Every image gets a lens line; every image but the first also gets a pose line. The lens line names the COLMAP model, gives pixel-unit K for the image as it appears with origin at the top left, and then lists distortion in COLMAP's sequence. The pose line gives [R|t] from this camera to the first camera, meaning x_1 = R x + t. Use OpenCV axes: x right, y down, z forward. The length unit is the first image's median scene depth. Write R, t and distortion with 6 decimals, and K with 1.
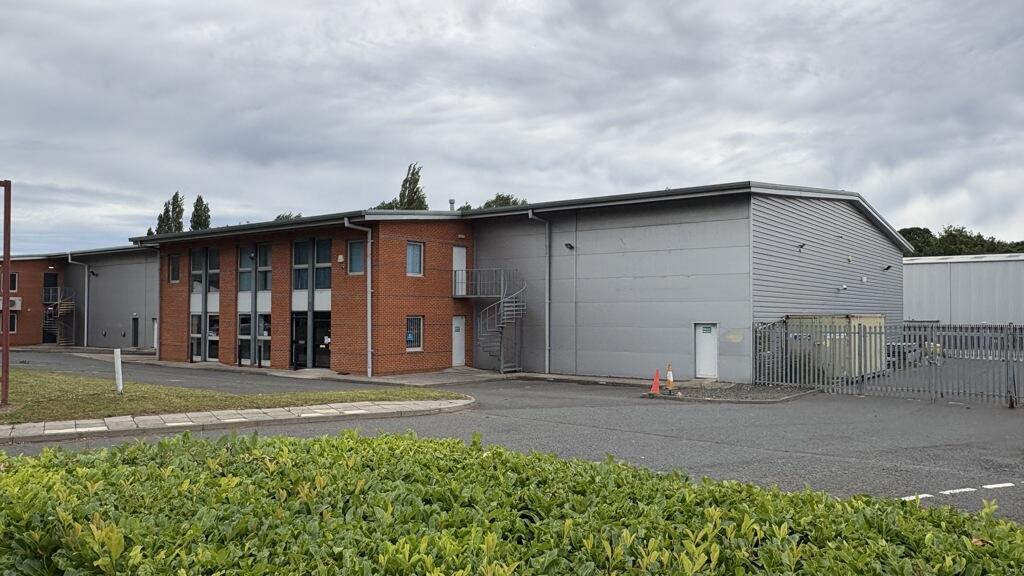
lens RADIAL K [[772.8, 0, 512.0], [0, 772.8, 284.0], [0, 0, 1]] dist [-0.010734, -0.001037]
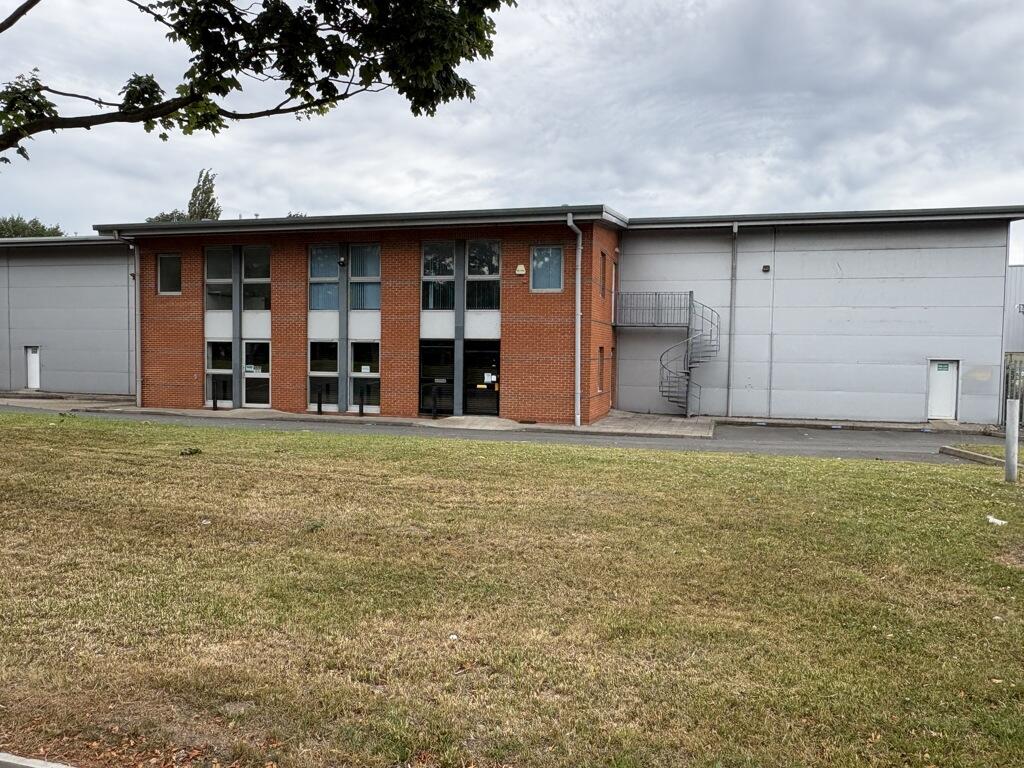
lens RADIAL K [[769.4, 0, 512.3], [0, 769.4, 384.7], [0, 0, 1]] dist [0.000882, -0.009063]
pose [[0.931946, -0.003308, 0.362582, -0.461631], [-0.026748, 0.996607, 0.077841, 0.018880], [-0.361609, -0.082242, 0.928695, 0.278147]]
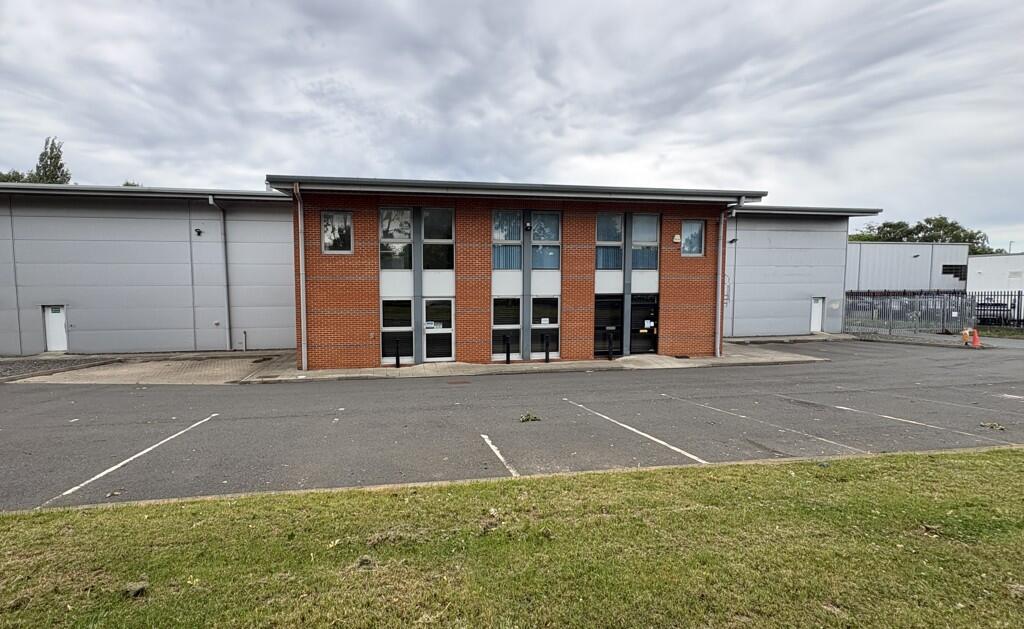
lens RADIAL K [[455.5, 0, 471.2], [0, 455.5, 314.0], [0, 0, 1]] dist [0.002445, -0.003870]
pose [[0.684893, -0.051734, 0.726805, -0.748625], [-0.022372, 0.995513, 0.091942, 0.012961], [-0.728300, -0.079231, 0.680662, 0.732977]]
